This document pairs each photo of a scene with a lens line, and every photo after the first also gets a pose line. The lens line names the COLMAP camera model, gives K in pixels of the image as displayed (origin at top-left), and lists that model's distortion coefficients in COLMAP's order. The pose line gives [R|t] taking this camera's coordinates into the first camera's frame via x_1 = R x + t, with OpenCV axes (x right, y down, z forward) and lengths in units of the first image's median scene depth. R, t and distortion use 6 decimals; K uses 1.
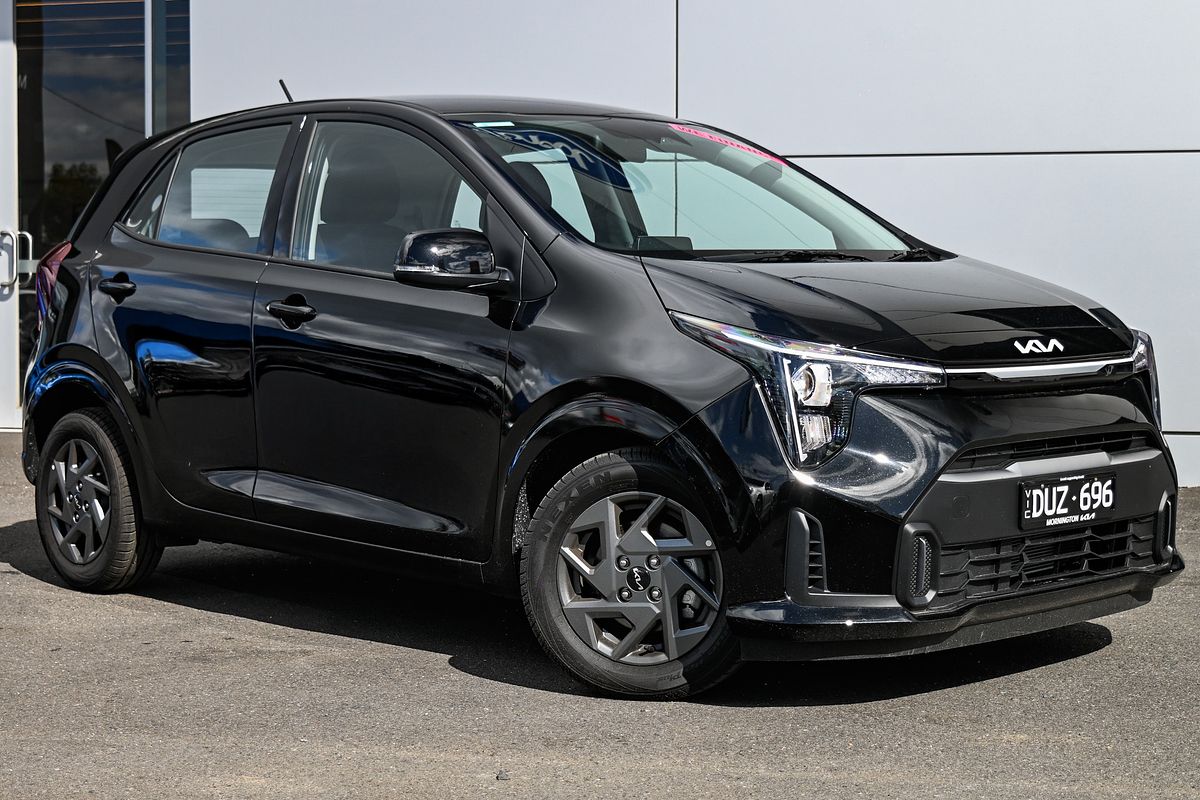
lens RADIAL K [[2070.7, 0, 600.0], [0, 2070.7, 397.9], [0, 0, 1]] dist [0.155133, 0.000000]
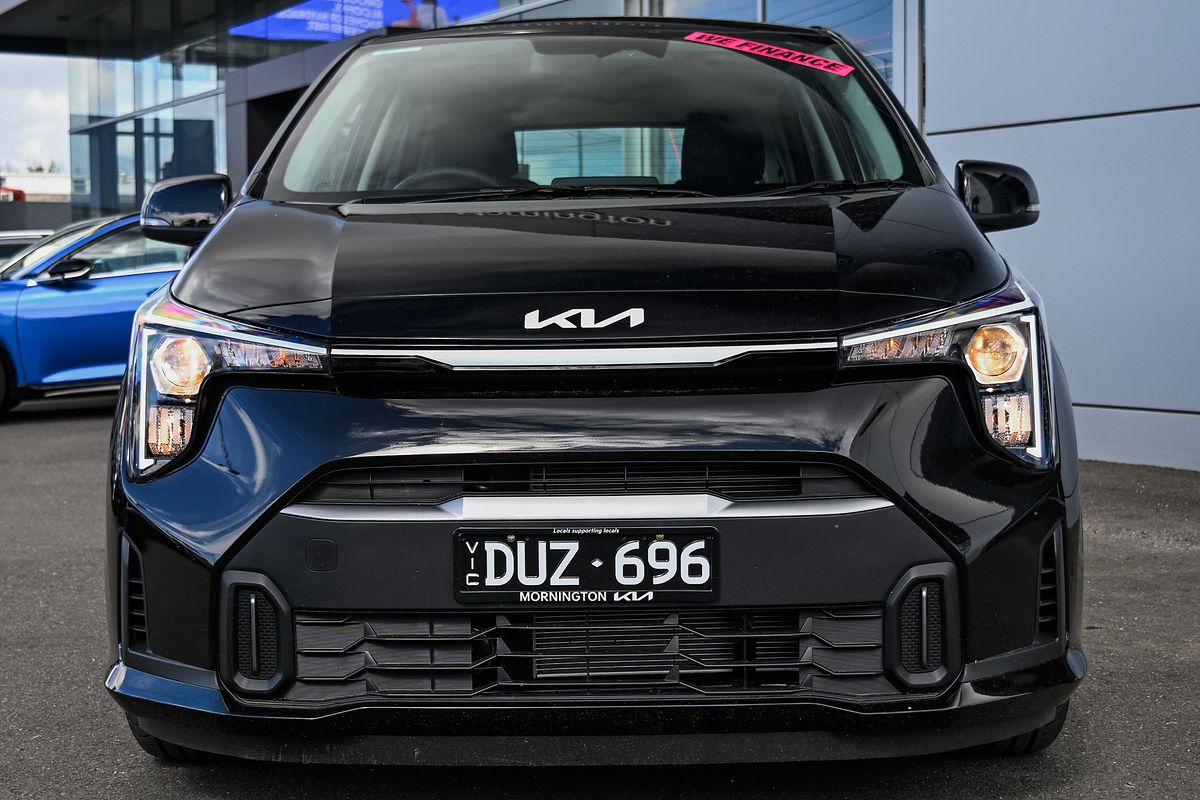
lens RADIAL K [[1820.2, 0, 594.3], [0, 1820.2, 402.3], [0, 0, 1]] dist [-0.036467, 0.000000]
pose [[0.693714, 0.045762, -0.718796, 0.618534], [-0.034358, 0.998946, 0.030440, -0.016751], [0.719431, 0.003580, 0.694555, 0.624185]]
